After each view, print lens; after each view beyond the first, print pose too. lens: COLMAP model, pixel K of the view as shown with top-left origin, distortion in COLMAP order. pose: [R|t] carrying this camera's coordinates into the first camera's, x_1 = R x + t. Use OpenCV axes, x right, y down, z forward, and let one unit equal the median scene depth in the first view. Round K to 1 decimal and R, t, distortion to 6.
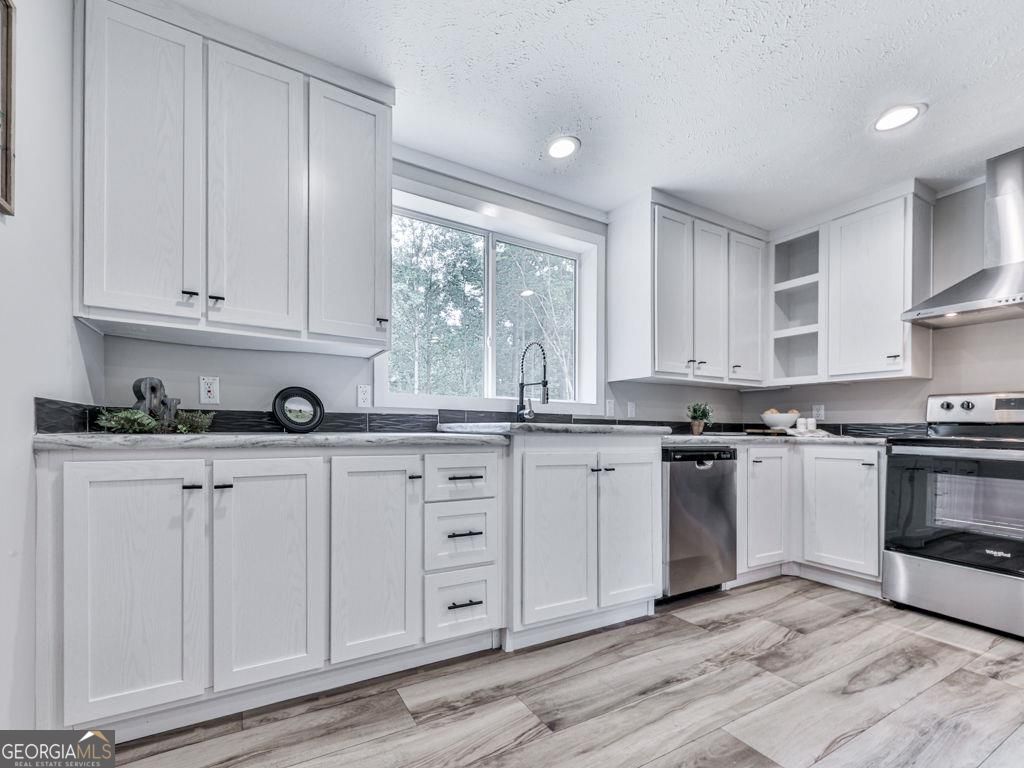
lens RADIAL K [[410.0, 0, 420.2], [0, 410.0, 430.1], [0, 0, 1]] dist [0.012490, -0.001670]
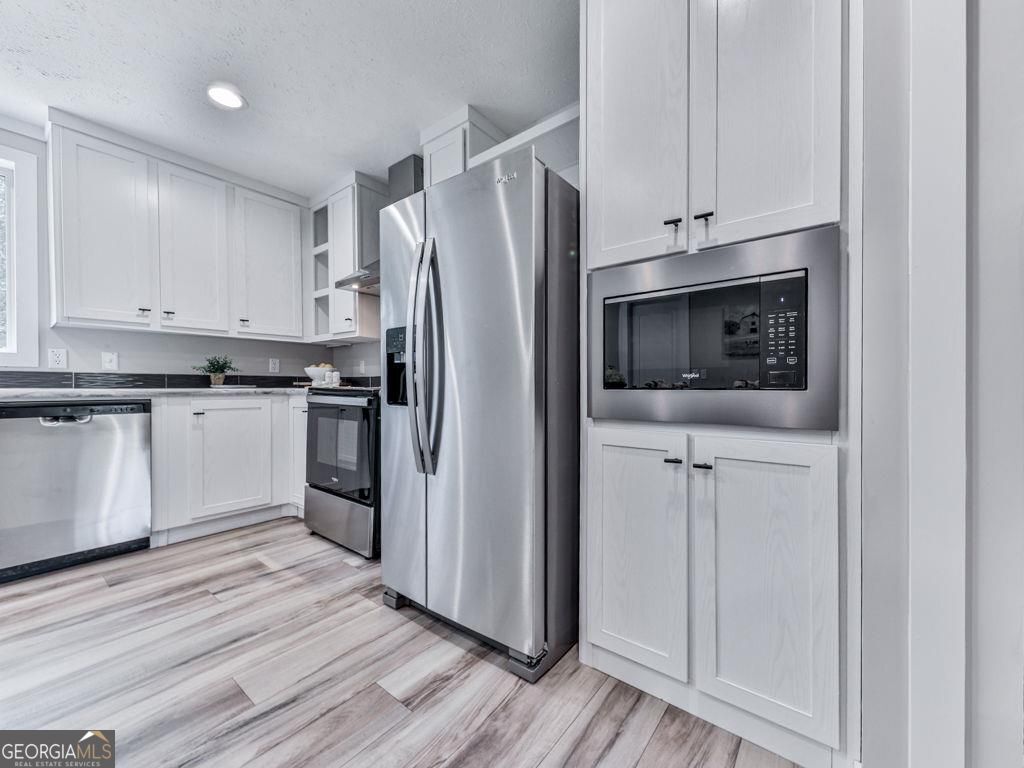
lens RADIAL K [[401.7, 0, 554.7], [0, 401.7, 389.6], [0, 0, 1]] dist [0.000916, -0.000321]
pose [[0.861450, -0.018242, 0.507514, 1.379007], [0.016138, 0.999833, 0.008545, 0.030011], [-0.507585, 0.000829, 0.861601, -0.371836]]
